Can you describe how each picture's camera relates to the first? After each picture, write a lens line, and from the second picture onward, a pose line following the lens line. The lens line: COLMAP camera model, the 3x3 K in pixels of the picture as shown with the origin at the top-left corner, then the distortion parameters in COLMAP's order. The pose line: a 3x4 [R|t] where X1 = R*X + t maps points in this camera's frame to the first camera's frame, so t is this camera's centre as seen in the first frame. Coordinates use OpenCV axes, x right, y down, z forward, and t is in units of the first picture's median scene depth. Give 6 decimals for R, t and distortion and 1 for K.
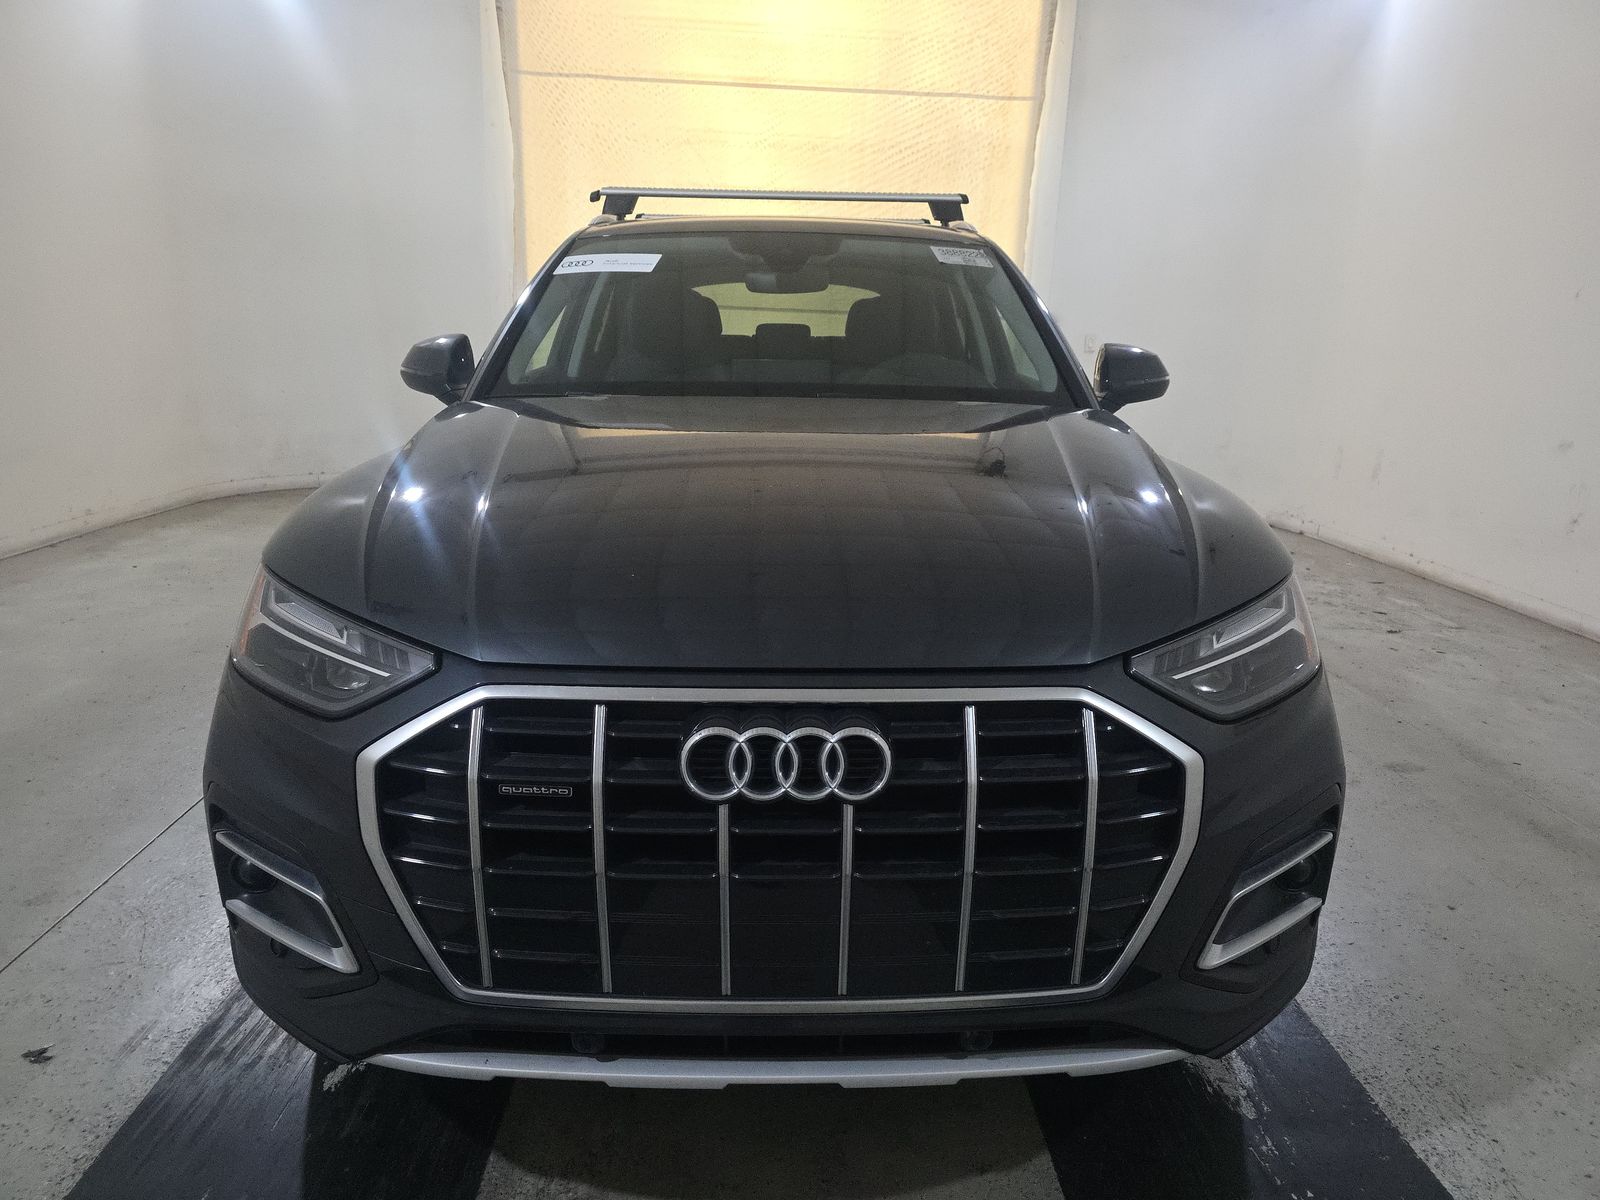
lens RADIAL K [[1084.4, 0, 812.2], [0, 1084.4, 617.4], [0, 0, 1]] dist [0.032578, -0.025632]
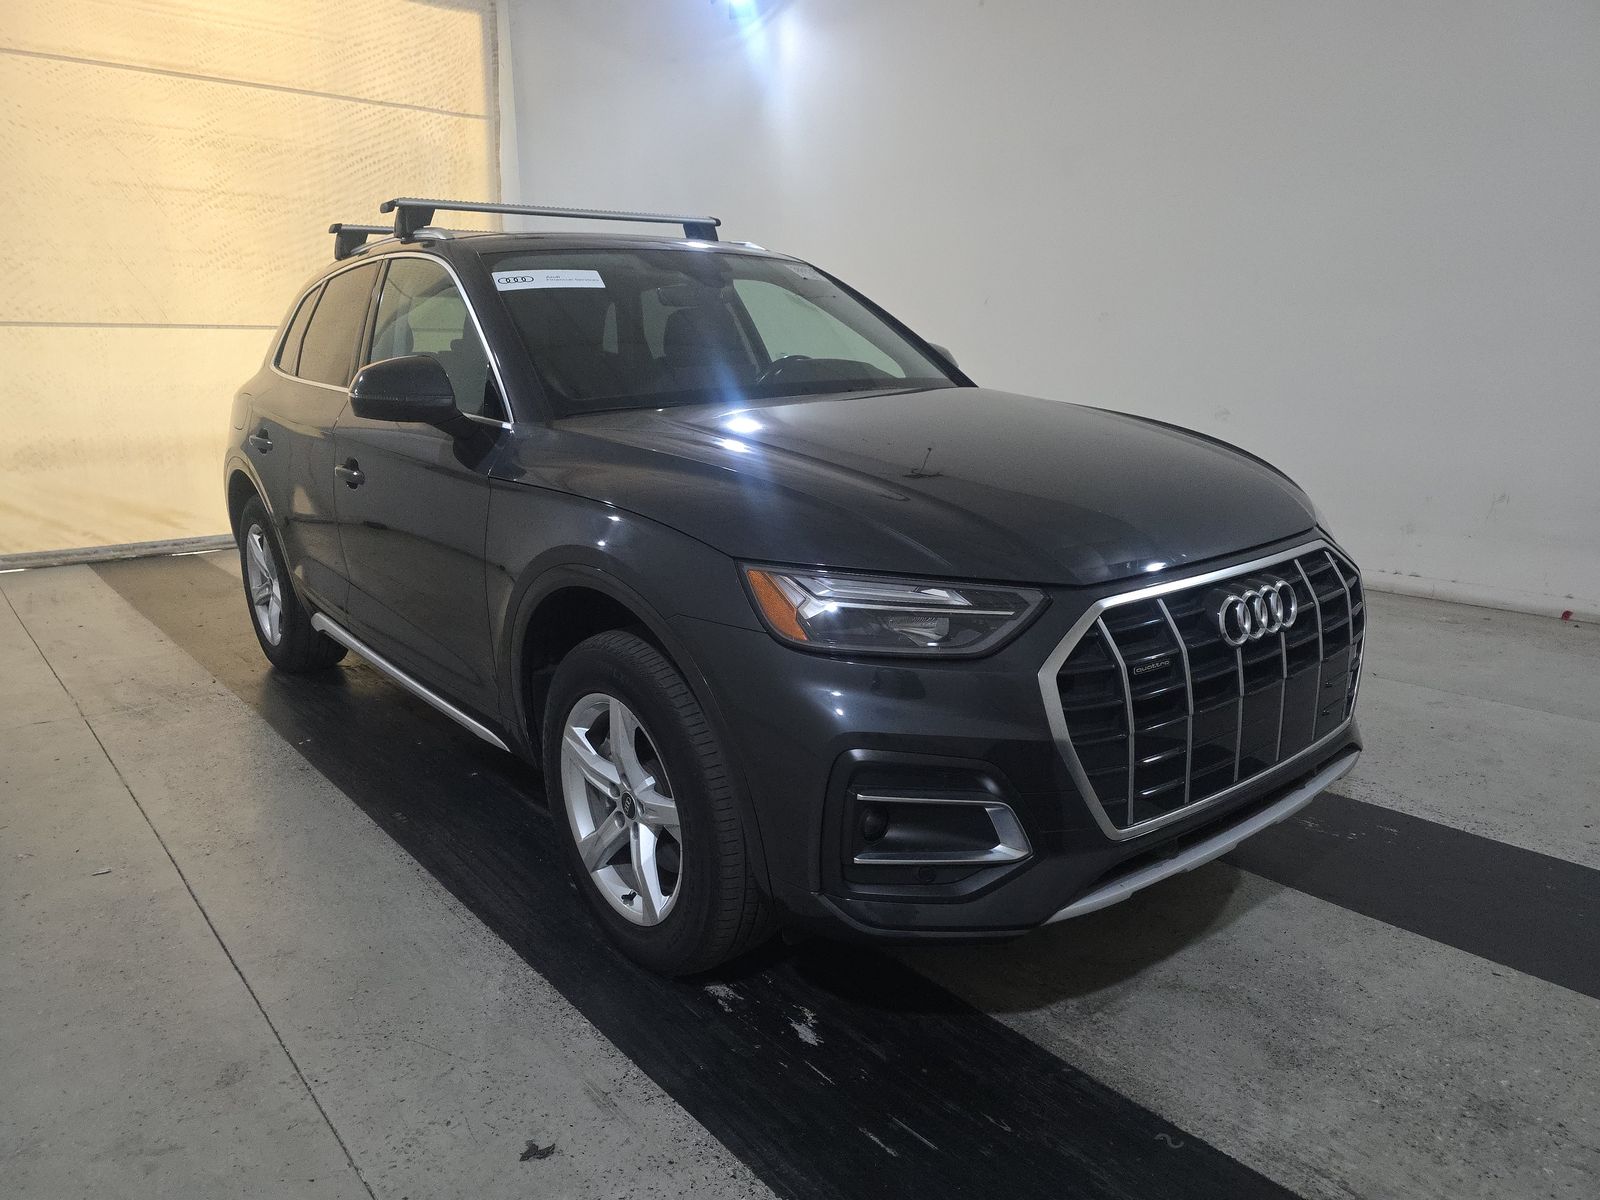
lens RADIAL K [[1084.4, 0, 812.2], [0, 1084.4, 617.4], [0, 0, 1]] dist [0.032578, -0.025632]
pose [[0.790018, -0.183177, 0.585079, -0.244427], [0.189836, 0.980509, 0.050648, -0.008930], [-0.582953, 0.071057, 0.809393, 0.024961]]
